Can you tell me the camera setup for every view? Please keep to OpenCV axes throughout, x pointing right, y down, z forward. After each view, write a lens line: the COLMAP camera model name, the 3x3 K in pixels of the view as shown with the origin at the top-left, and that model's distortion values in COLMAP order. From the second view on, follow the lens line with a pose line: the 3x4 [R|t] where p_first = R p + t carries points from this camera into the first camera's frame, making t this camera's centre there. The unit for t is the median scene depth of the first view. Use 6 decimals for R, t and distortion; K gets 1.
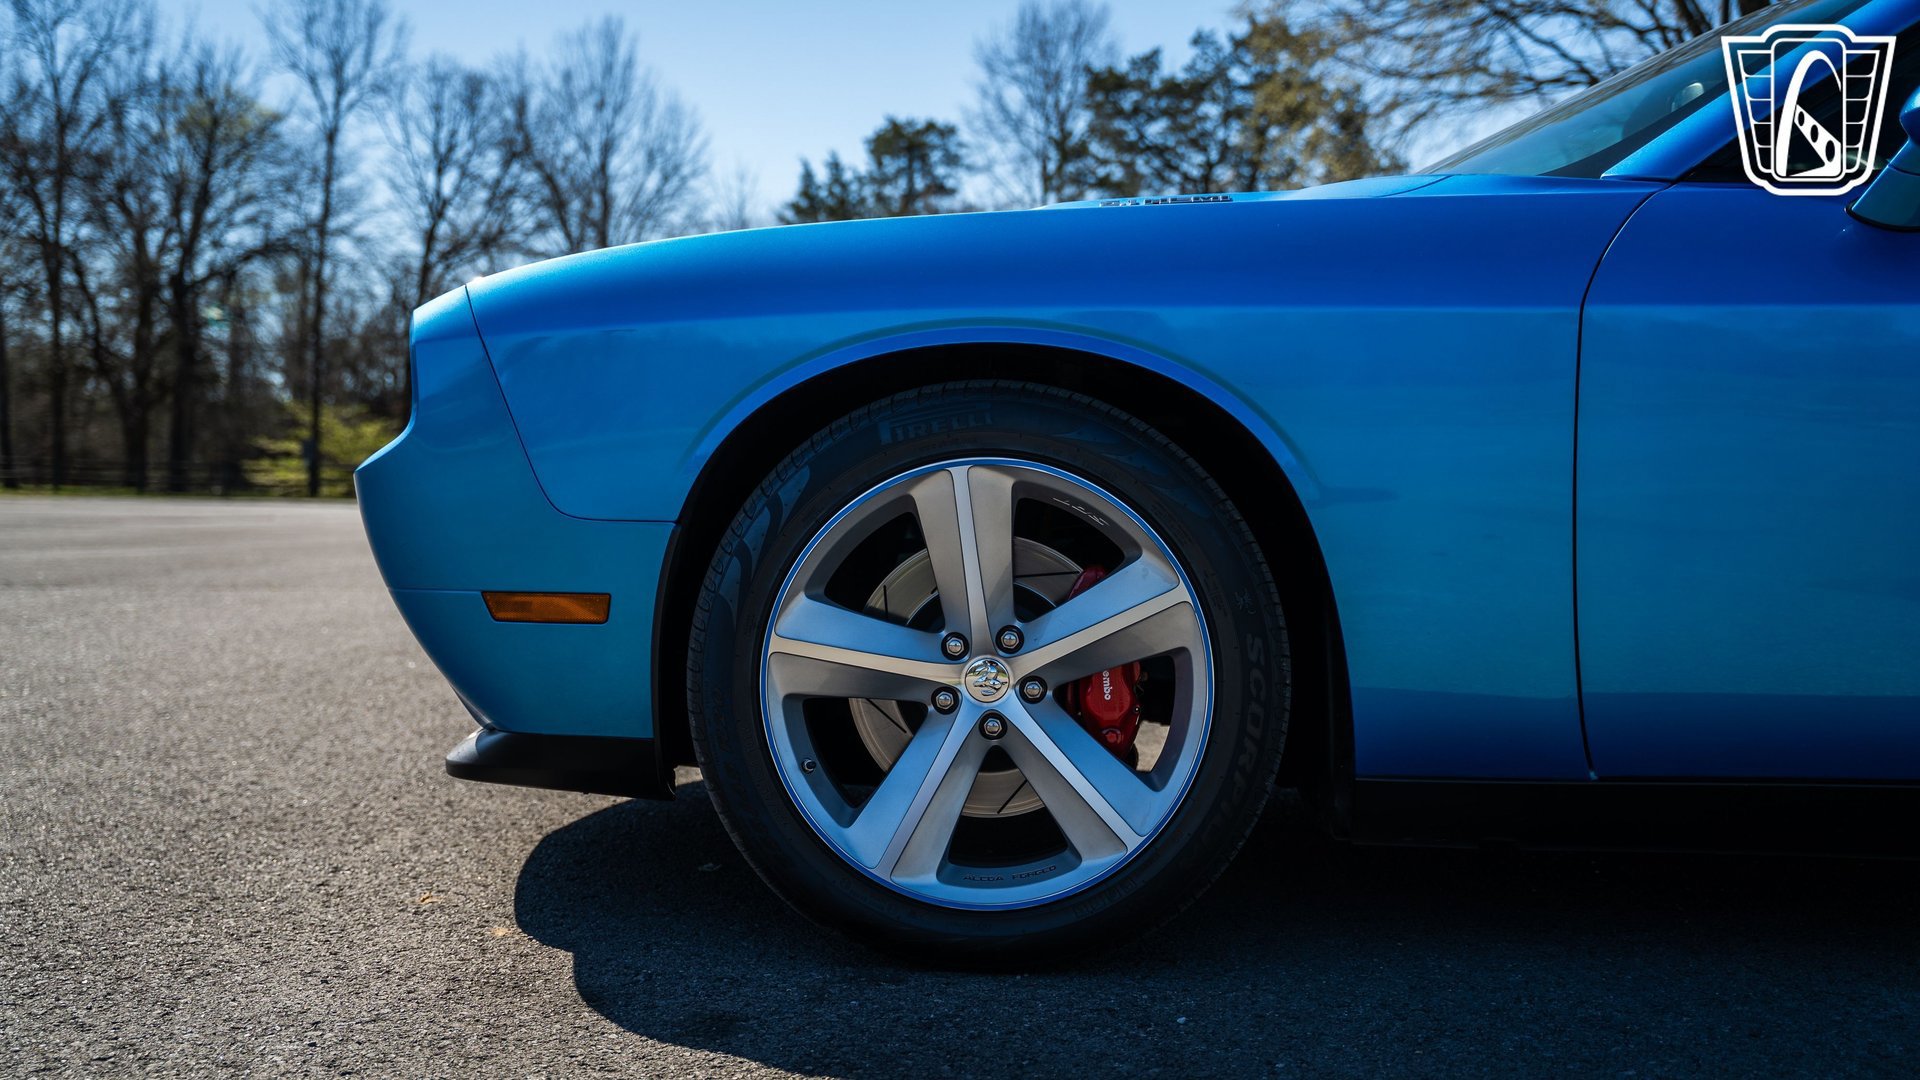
lens RADIAL K [[1926.1, 0, 960.0], [0, 1926.1, 540.0], [0, 0, 1]] dist [-0.072510, 0.234071]
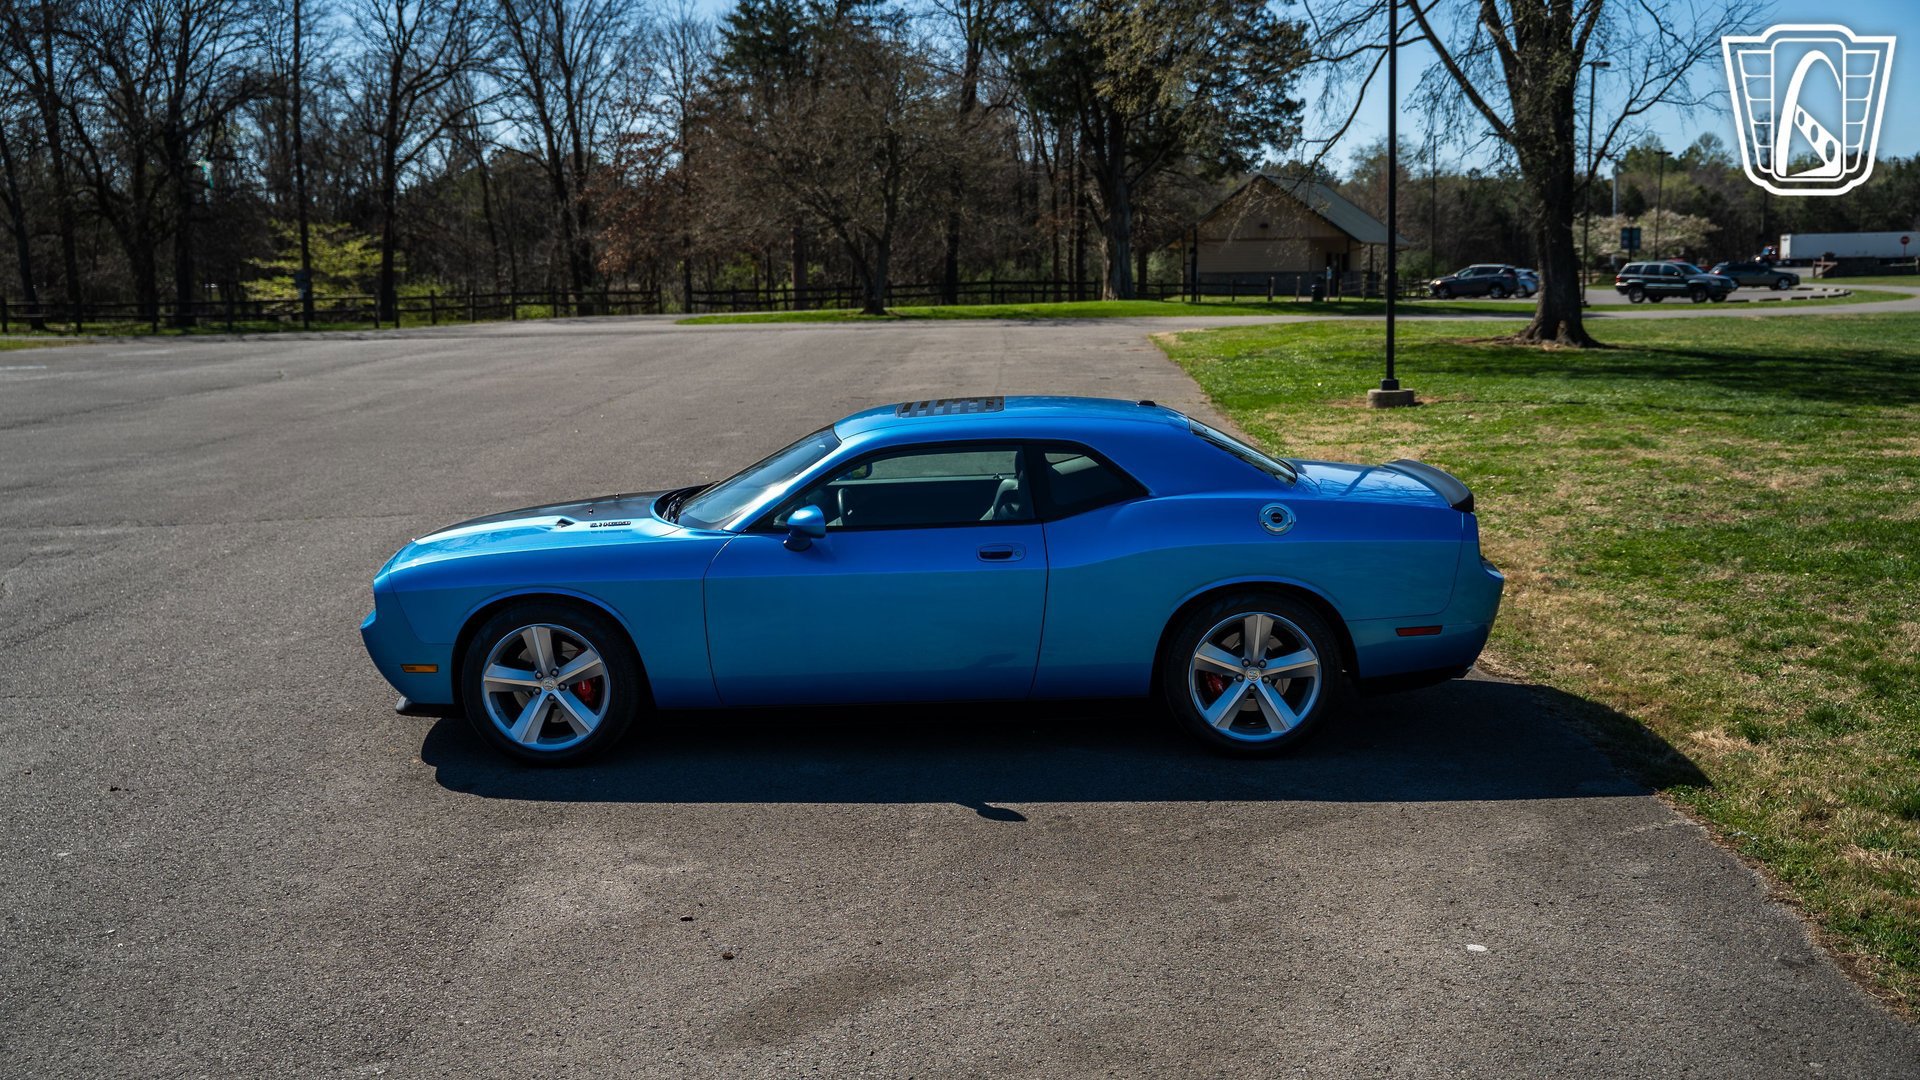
lens RADIAL K [[1878.0, 0, 951.4], [0, 1878.0, 547.1], [0, 0, 1]] dist [-0.083782, 0.215040]
pose [[0.999166, -0.040820, -0.000371, 0.613862], [0.040502, 0.990181, 0.133798, -0.485539], [-0.005094, -0.133701, 0.991009, -1.879797]]
